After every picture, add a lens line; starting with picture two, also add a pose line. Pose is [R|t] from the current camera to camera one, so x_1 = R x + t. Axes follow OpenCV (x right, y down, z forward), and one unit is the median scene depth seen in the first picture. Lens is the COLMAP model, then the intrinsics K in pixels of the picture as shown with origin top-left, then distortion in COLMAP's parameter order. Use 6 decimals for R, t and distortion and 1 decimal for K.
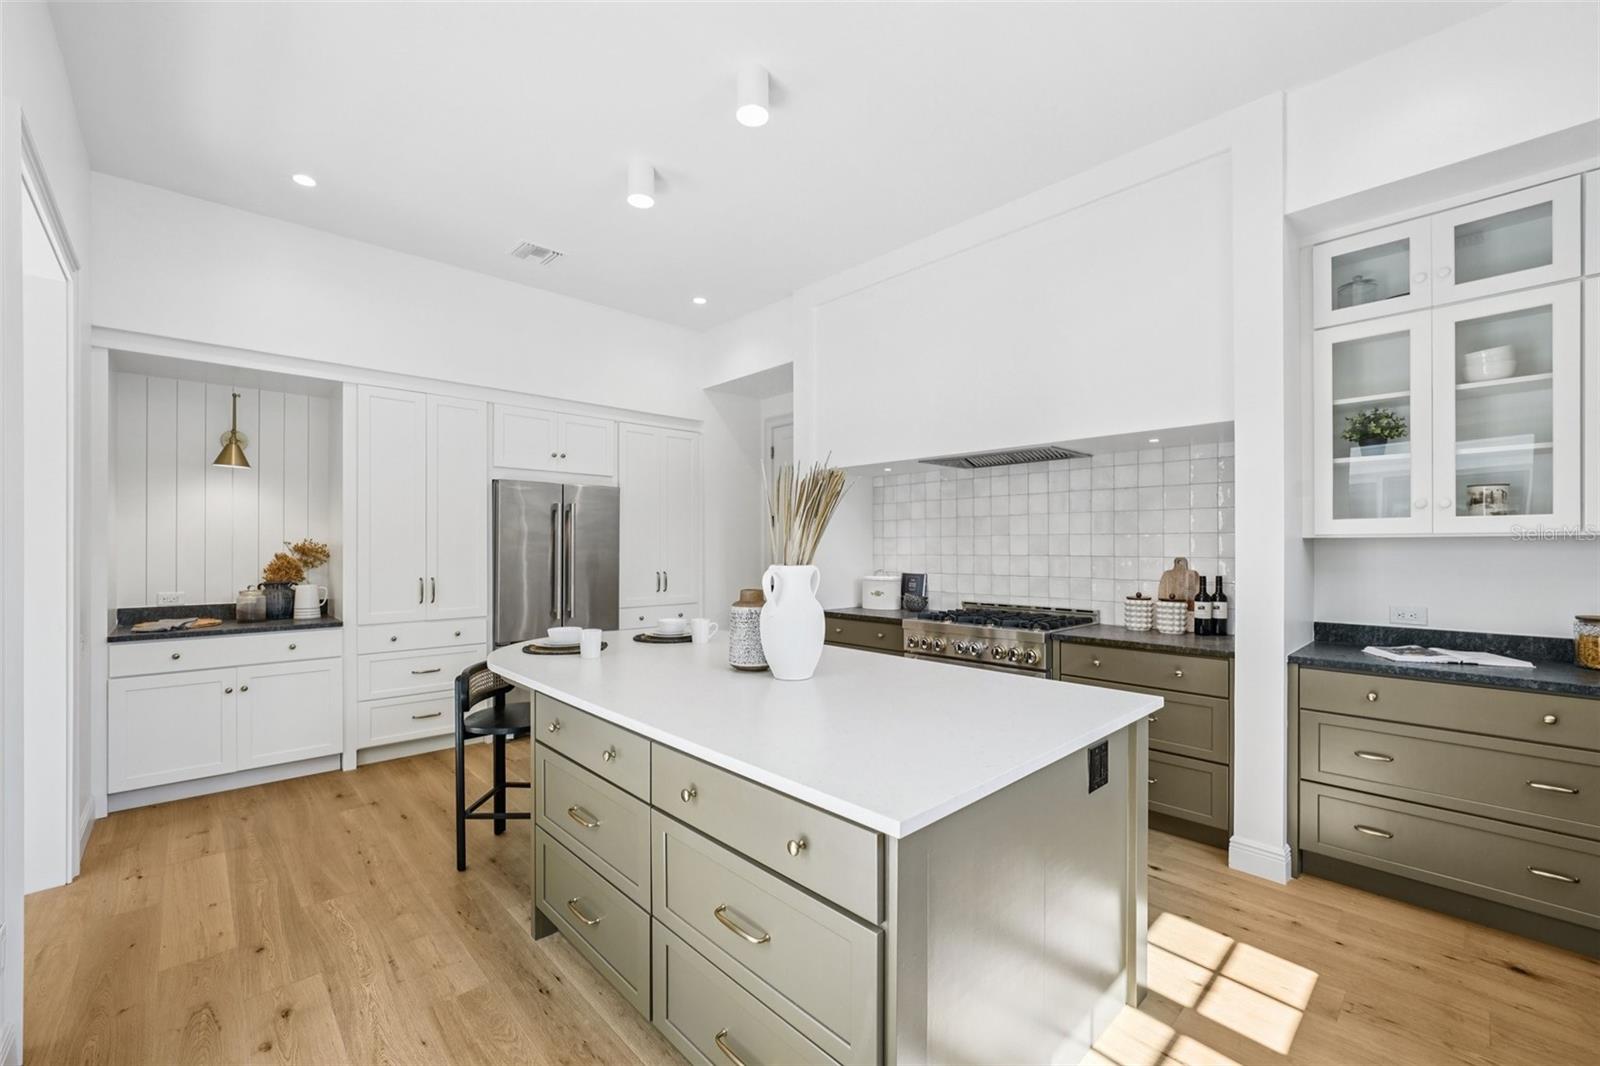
lens RADIAL K [[672.9, 0, 804.4], [0, 672.9, 545.0], [0, 0, 1]] dist [0.001853, -0.000073]
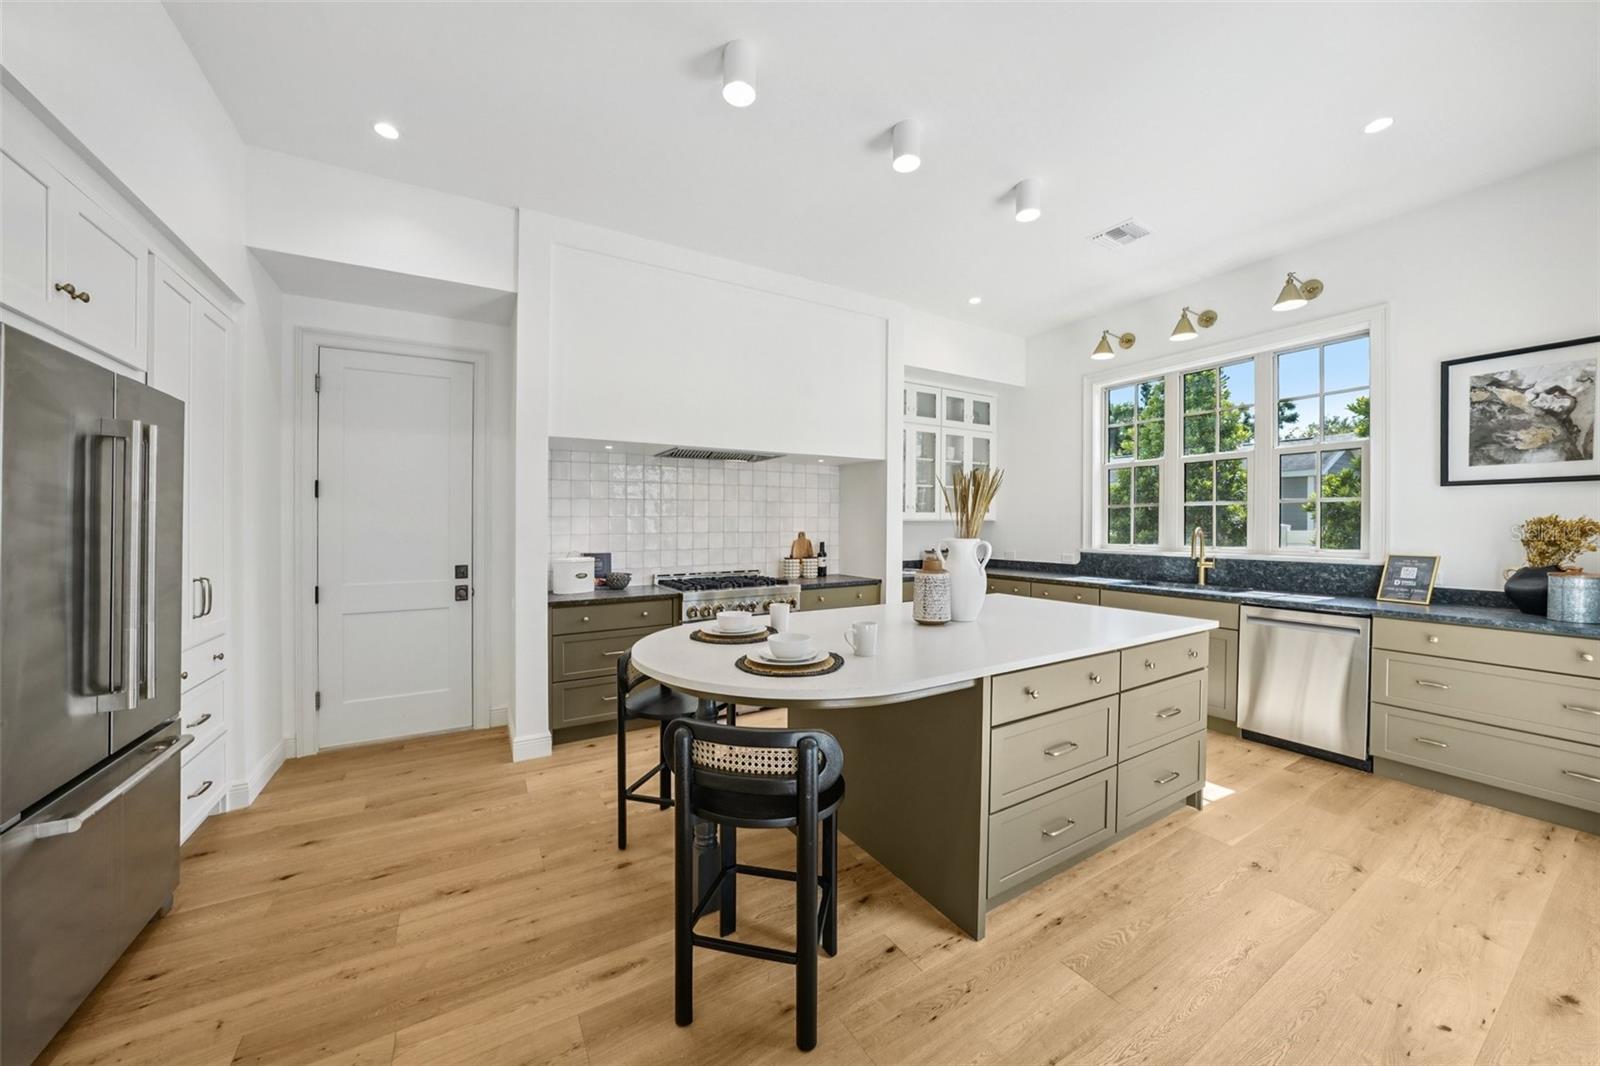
lens RADIAL K [[561.7, 0, 805.4], [0, 561.7, 531.5], [0, 0, 1]] dist [-0.015480, 0.002855]
pose [[0.210030, -0.015012, 0.977580, -0.979875], [-0.000643, 0.999880, 0.015492, -0.004328], [-0.977695, -0.003882, 0.209995, 0.868167]]
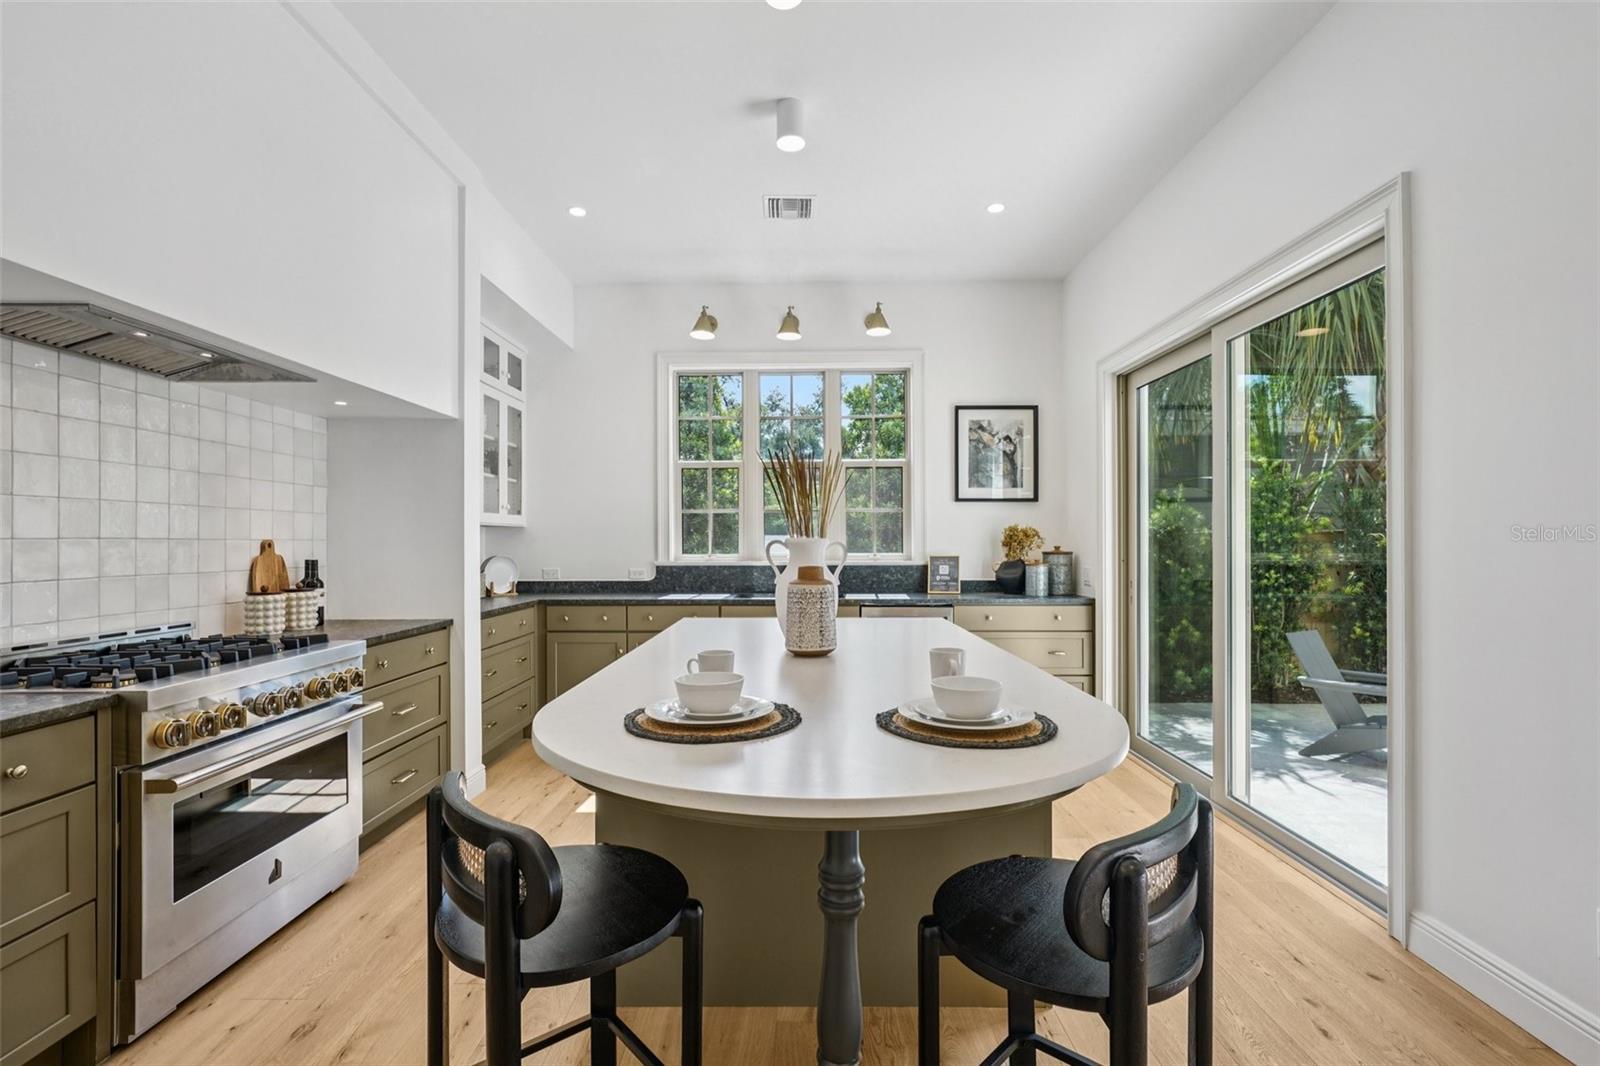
lens RADIAL K [[725.2, 0, 794.5], [0, 725.2, 544.7], [0, 0, 1]] dist [0.019682, 0.000383]
pose [[-0.719171, -0.001983, 0.694830, -0.644975], [-0.000468, 0.999997, 0.002370, 0.027449], [-0.694833, 0.001380, -0.719170, 1.479731]]
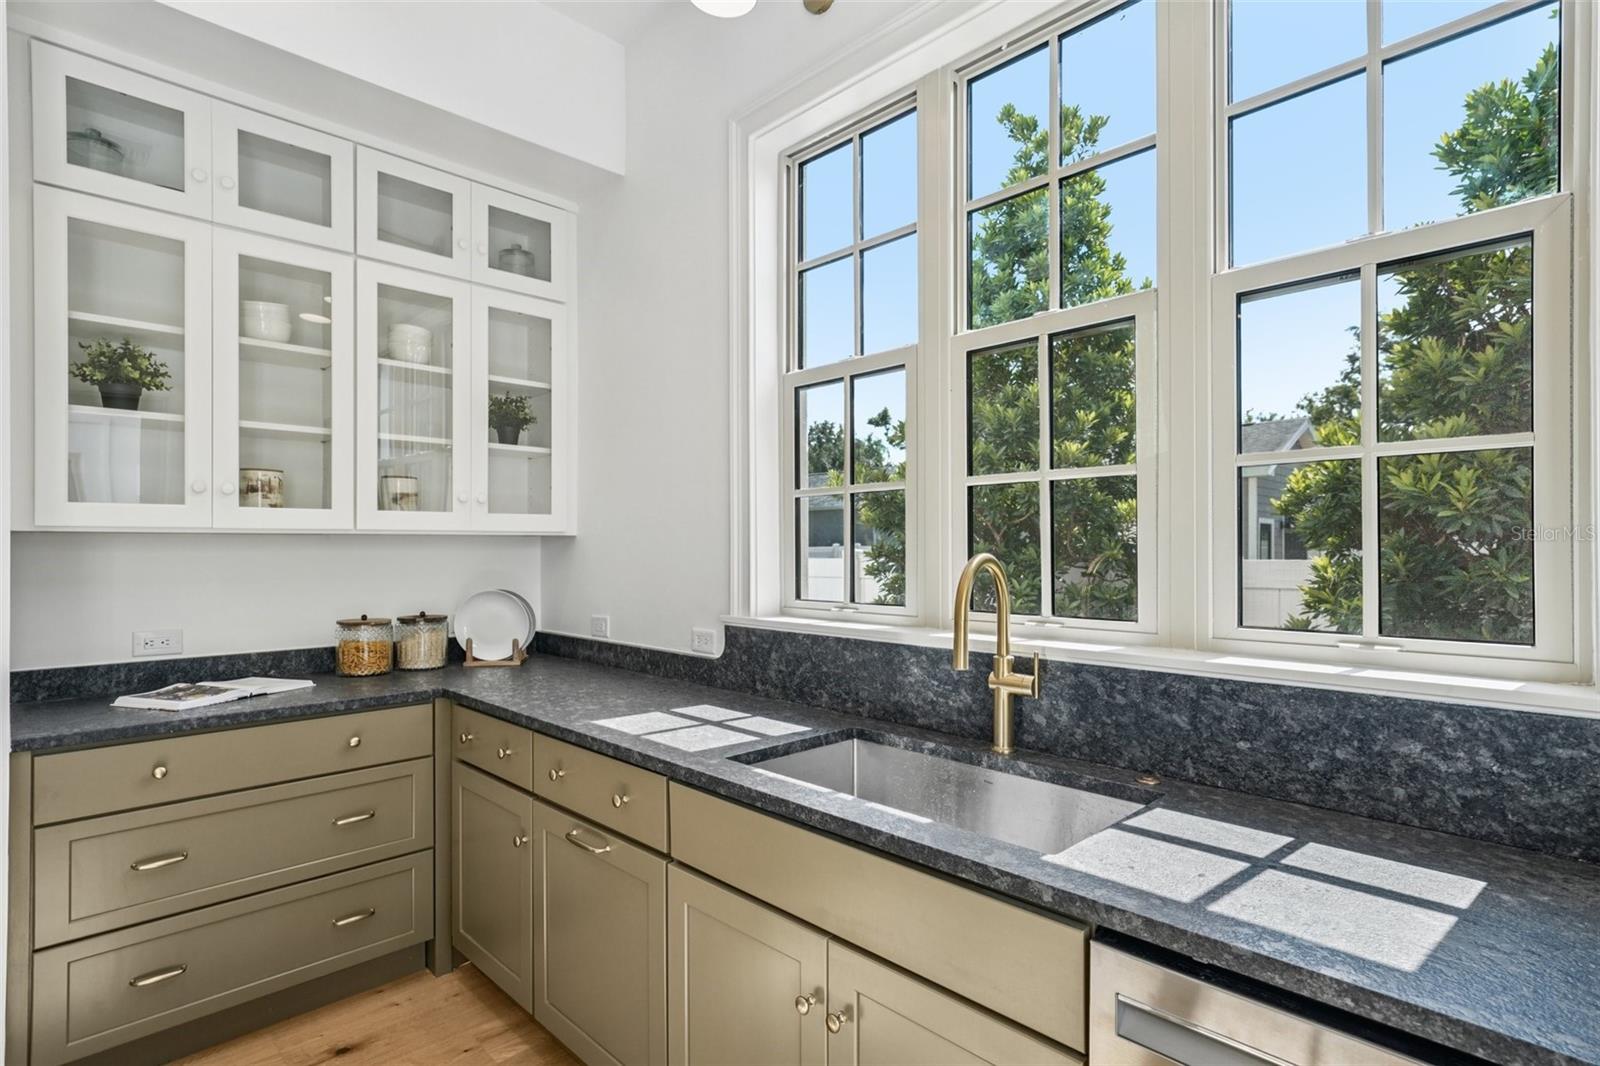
lens RADIAL K [[800.5, 0, 794.8], [0, 800.5, 543.9], [0, 0, 1]] dist [0.005108, 0.000317]
pose [[-0.020748, 0.003767, 0.999778, 0.033475], [-0.001671, 0.999991, -0.003803, 0.002260], [-0.999783, -0.001750, -0.020742, 0.343749]]
